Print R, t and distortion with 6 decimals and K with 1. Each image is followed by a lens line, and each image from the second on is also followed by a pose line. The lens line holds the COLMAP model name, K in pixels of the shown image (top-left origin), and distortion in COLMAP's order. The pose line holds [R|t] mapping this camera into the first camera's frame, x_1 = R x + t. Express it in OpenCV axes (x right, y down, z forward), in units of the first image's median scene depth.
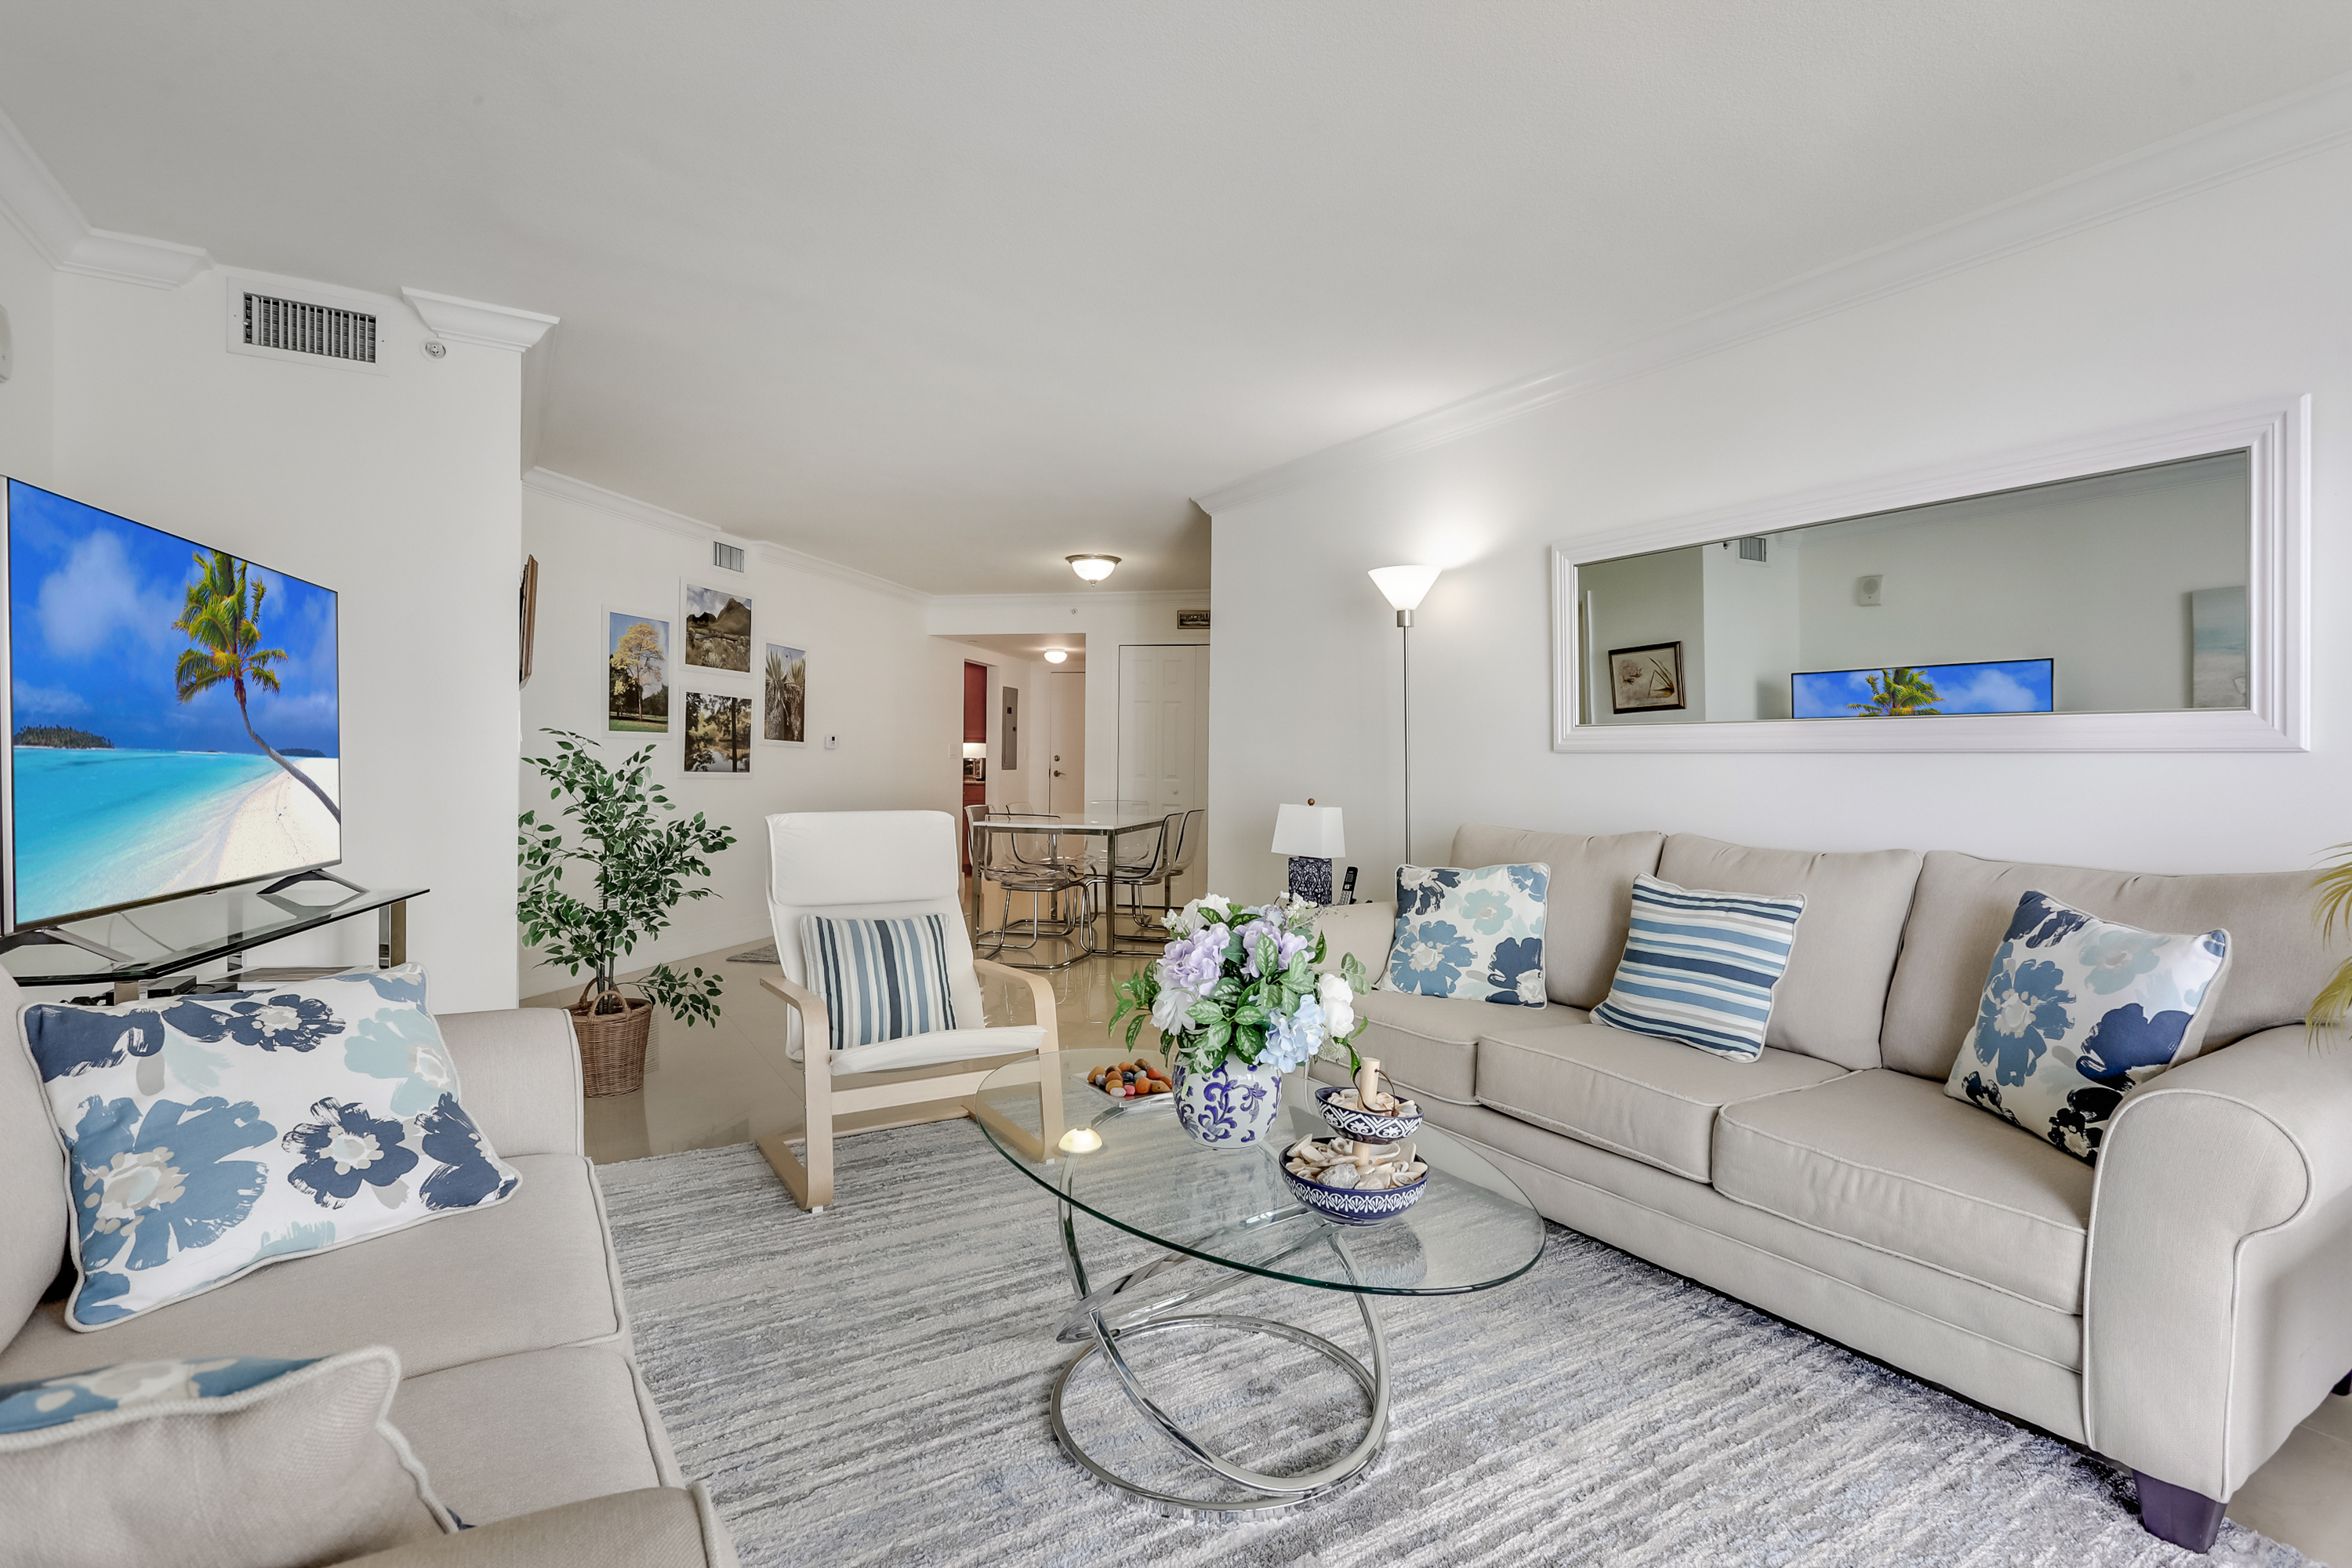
lens RADIAL K [[1139.5, 0, 1233.6], [0, 1139.5, 777.4], [0, 0, 1]] dist [-0.016259, 0.000701]
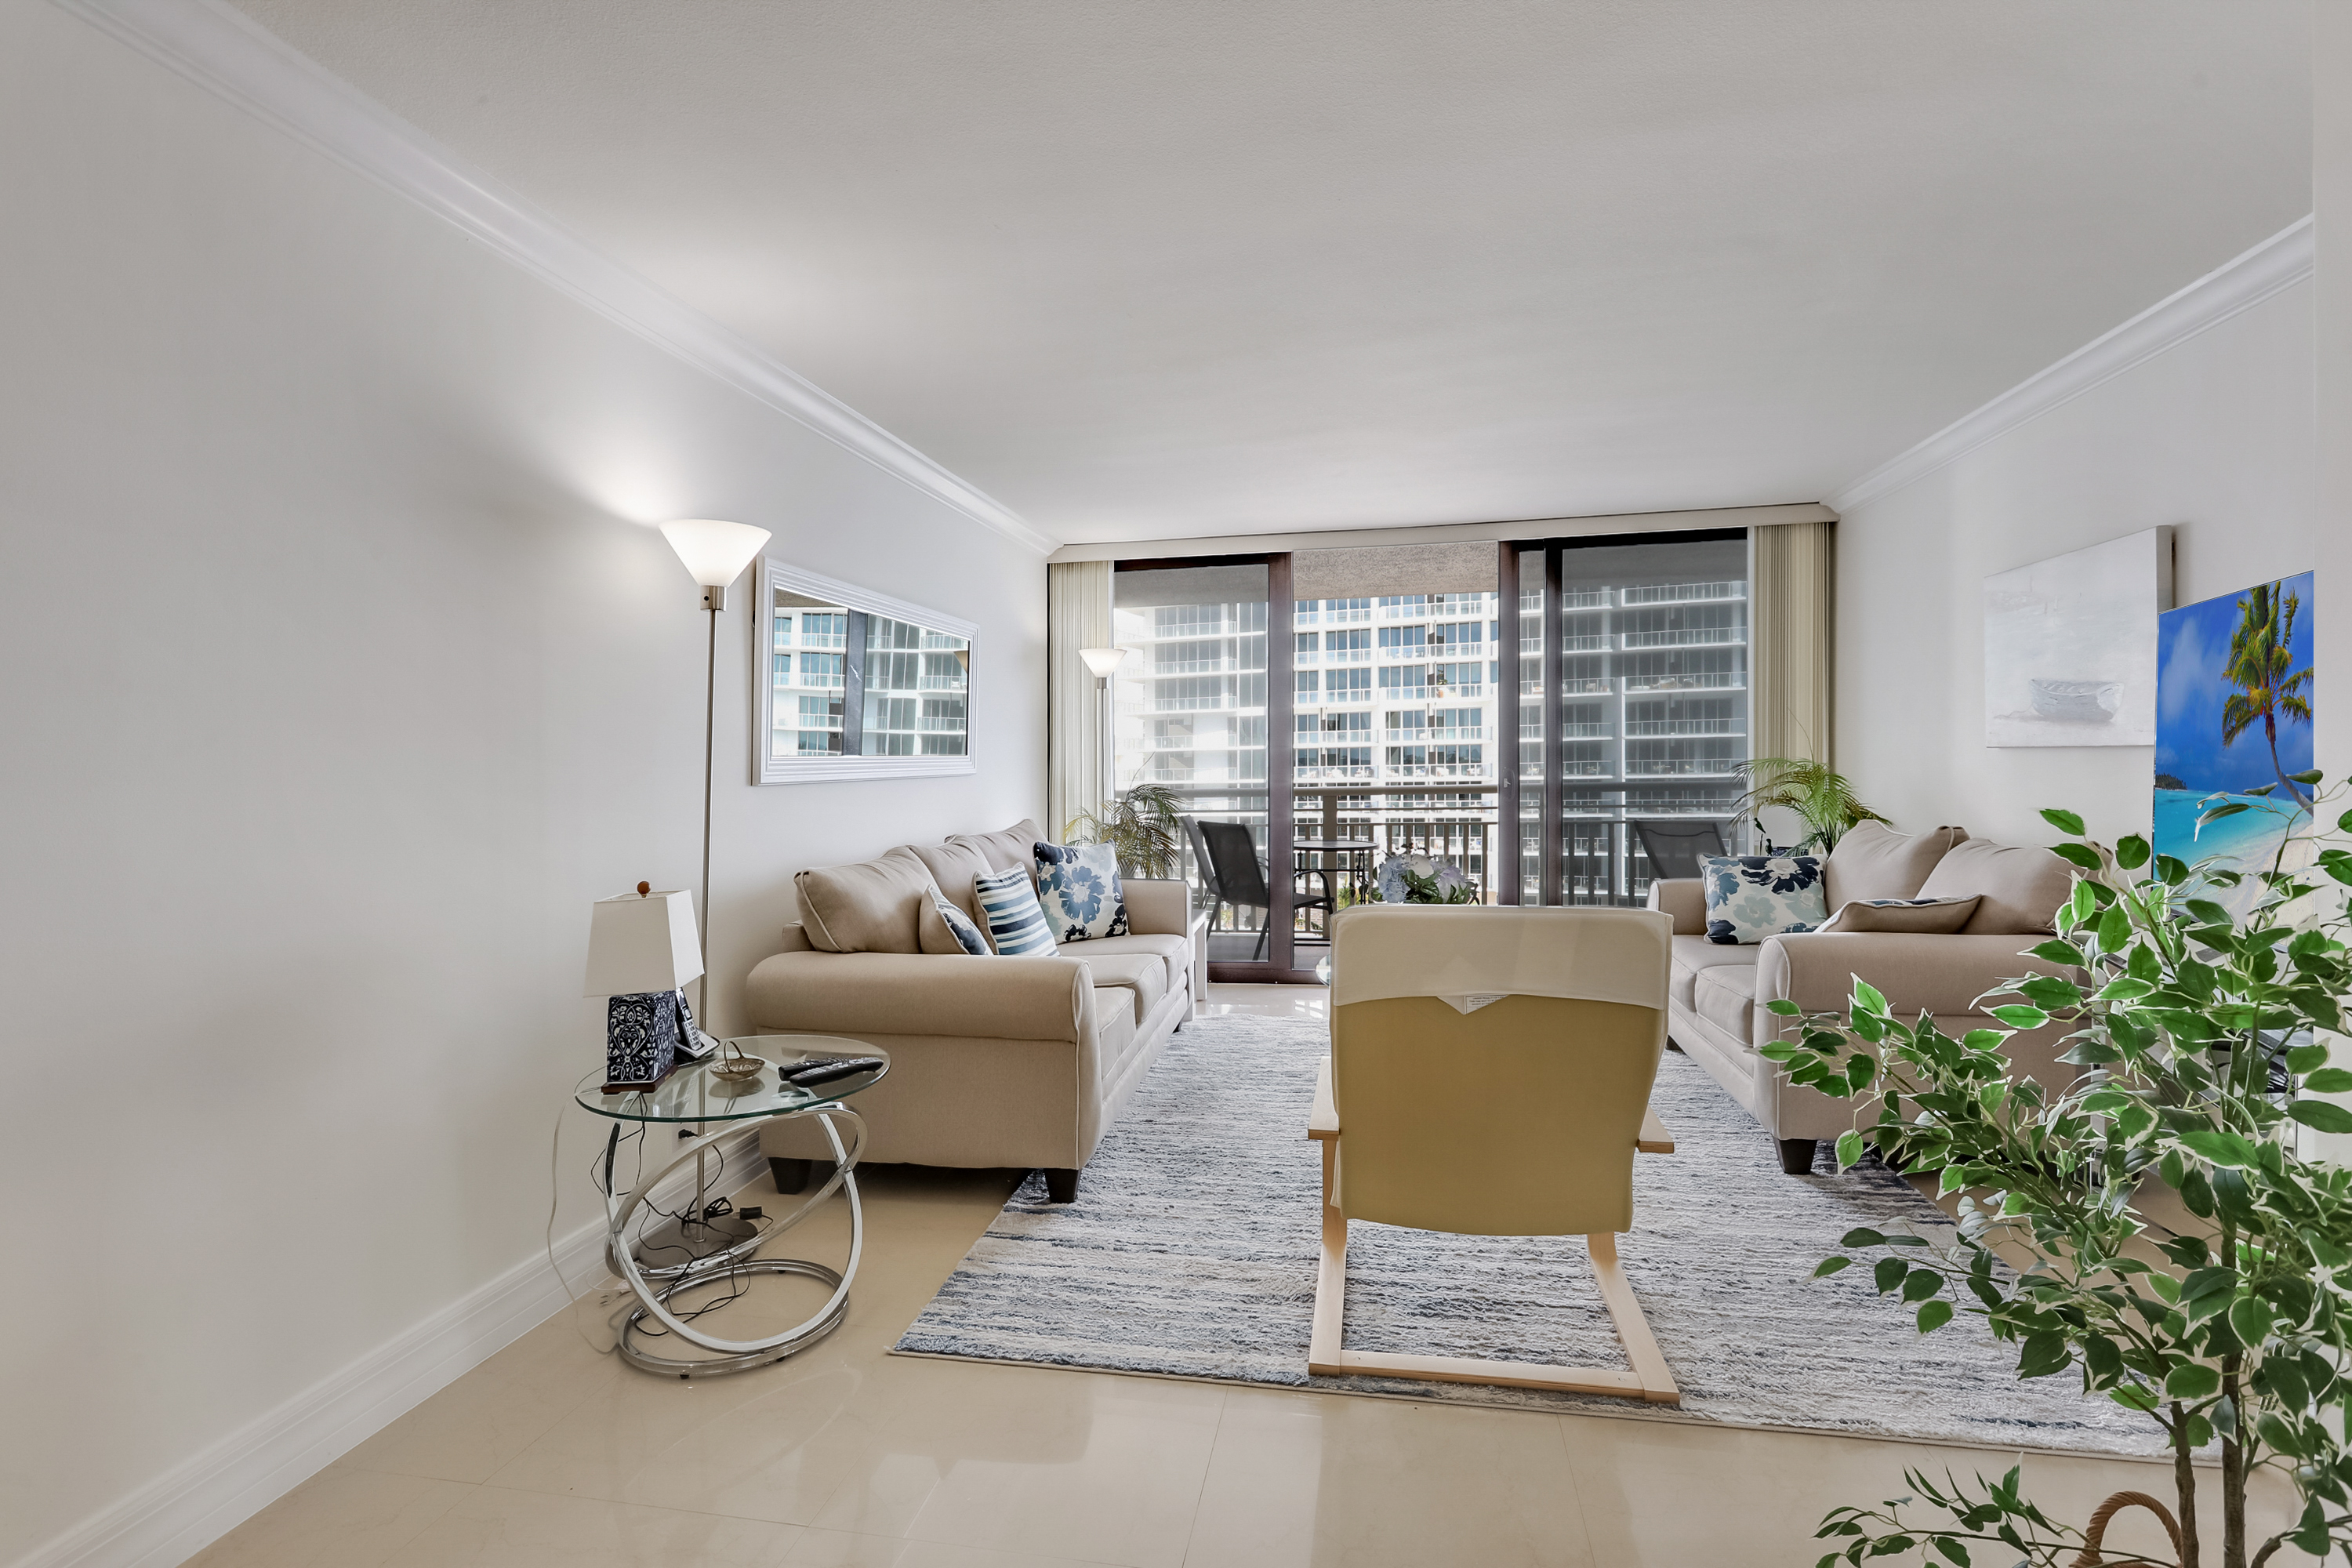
lens RADIAL K [[1160.8, 0, 1143.1], [0, 1160.8, 768.8], [0, 0, 1]] dist [-0.000271, 0.000152]
pose [[-0.697931, -0.010389, 0.716089, -0.396431], [0.009575, 0.999670, 0.023836, -0.032172], [-0.716101, 0.023492, -0.697602, 0.985742]]
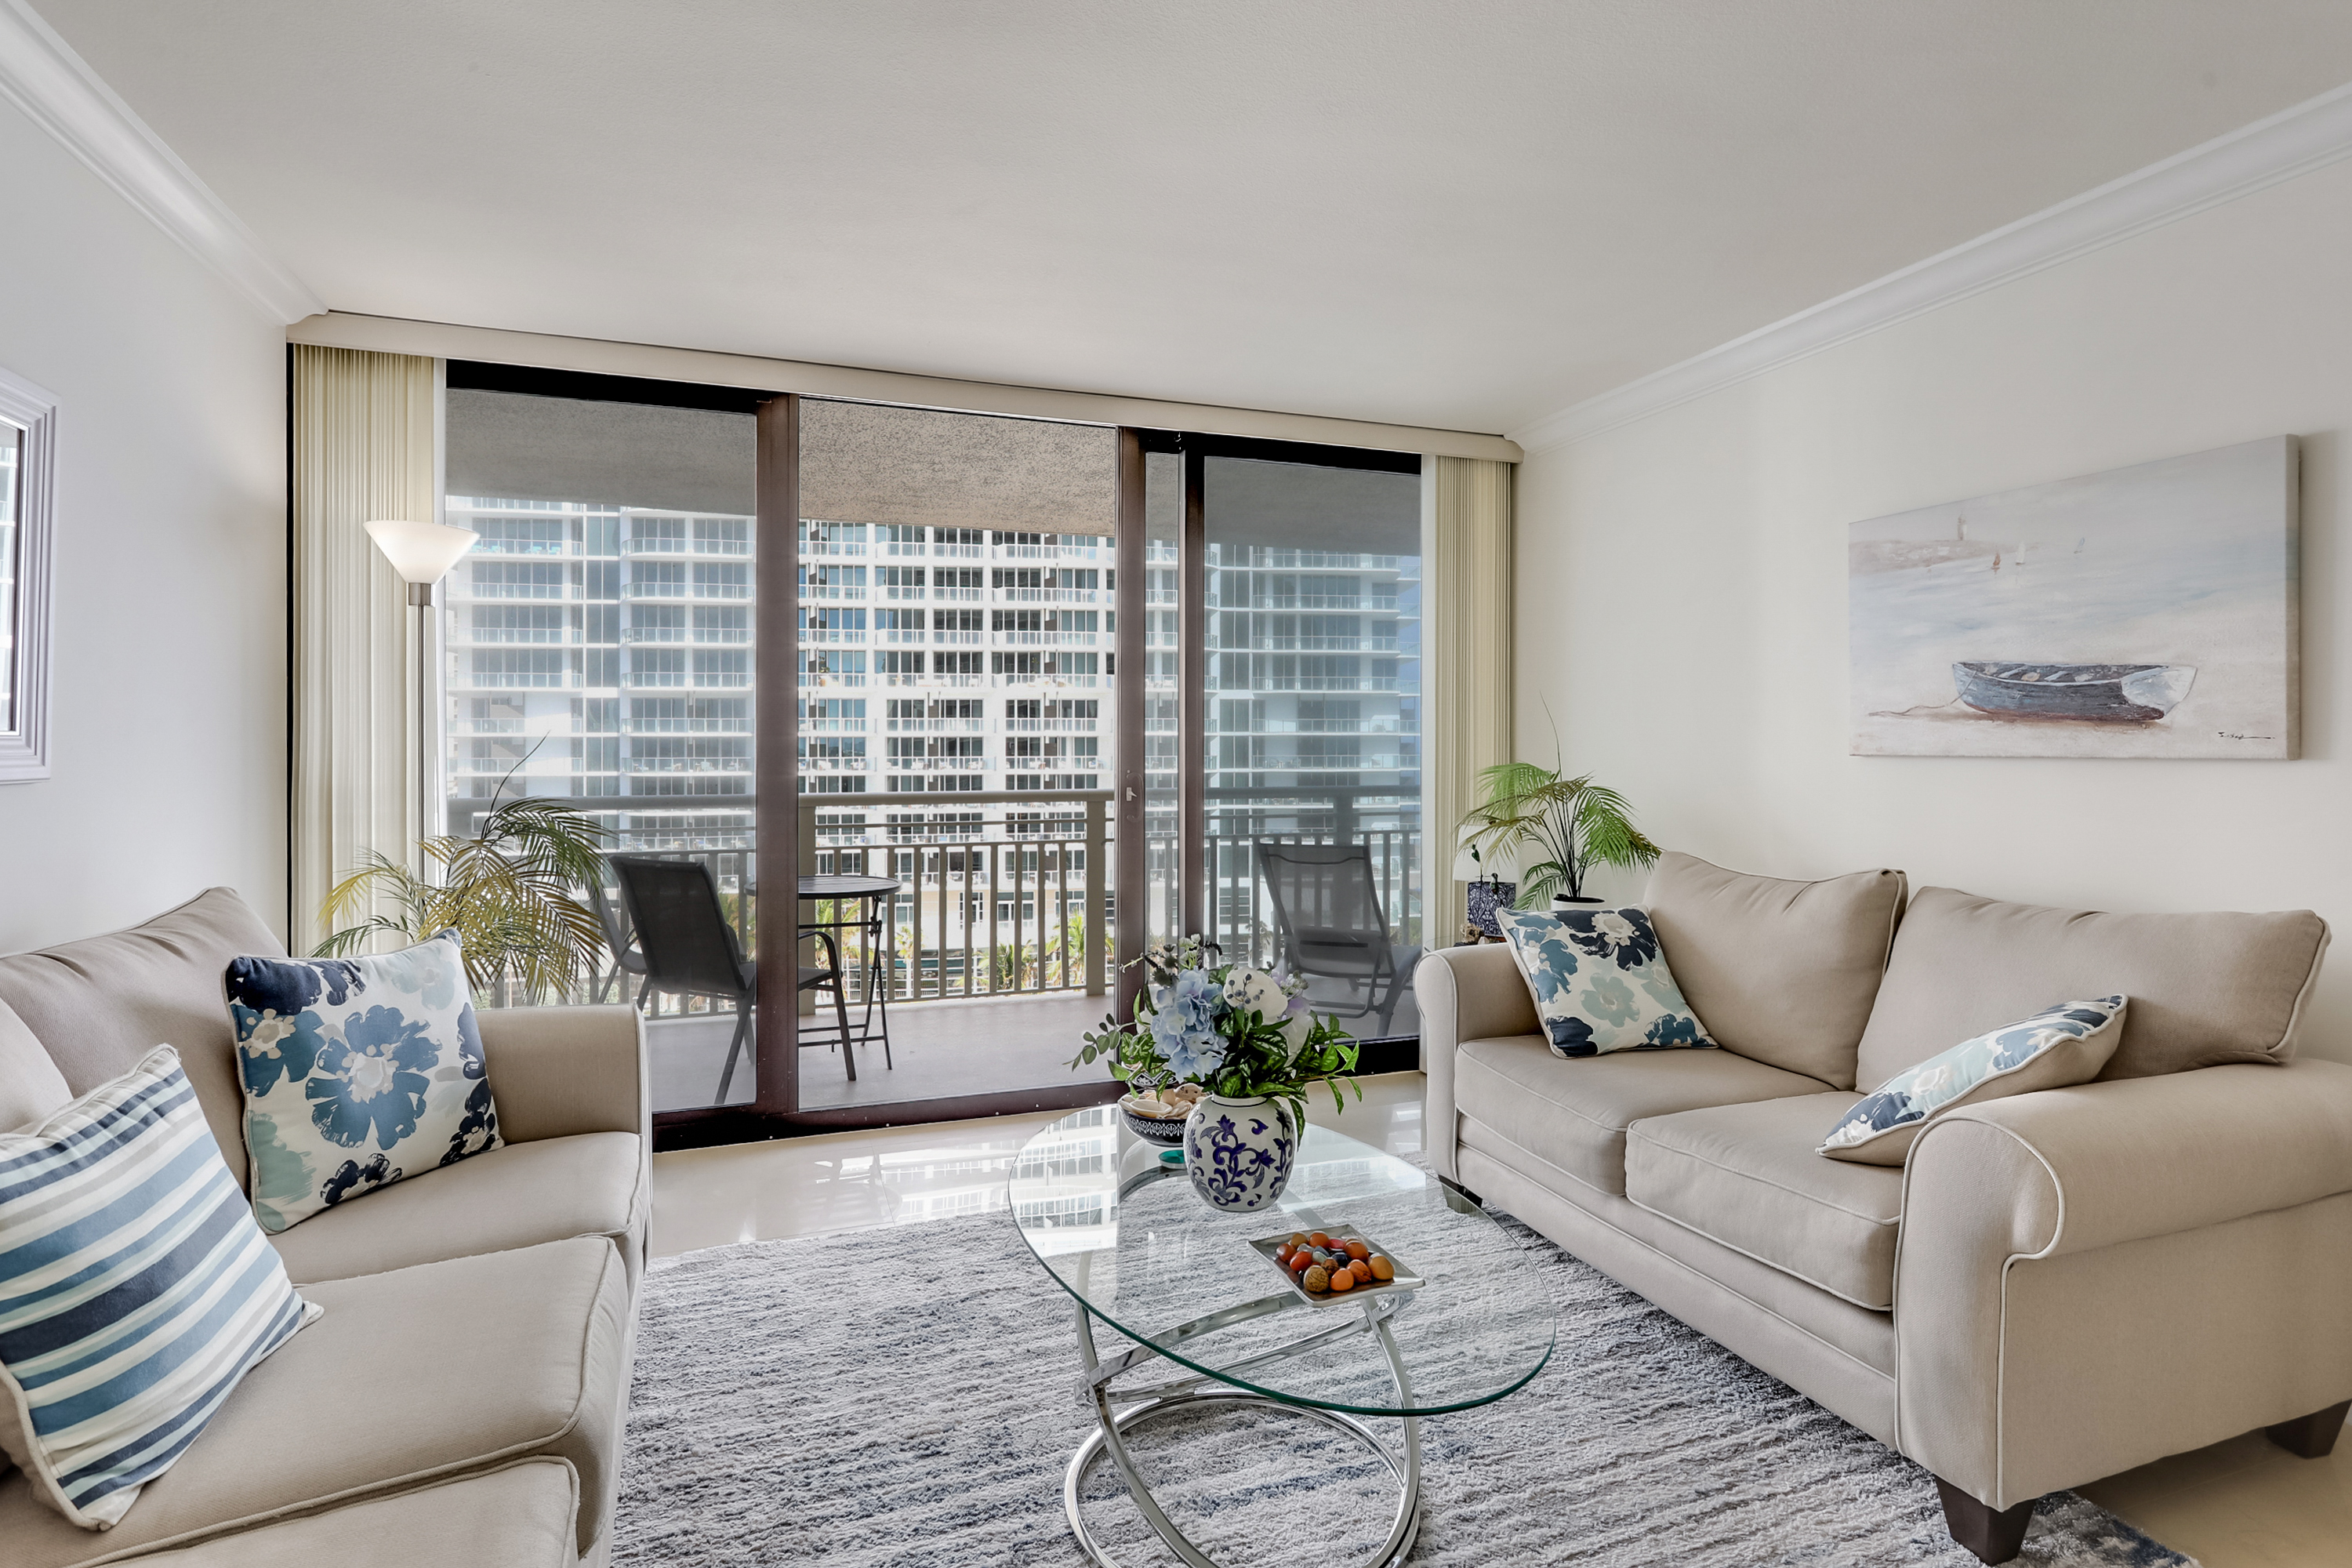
lens RADIAL K [[1197.1, 0, 1162.2], [0, 1197.1, 786.6], [0, 0, 1]] dist [-0.004941, -0.000138]
pose [[-0.965561, -0.027059, 0.258766, -0.071060], [-0.016602, 0.998958, 0.042512, -0.026602], [-0.259647, 0.036752, -0.965004, 0.703933]]
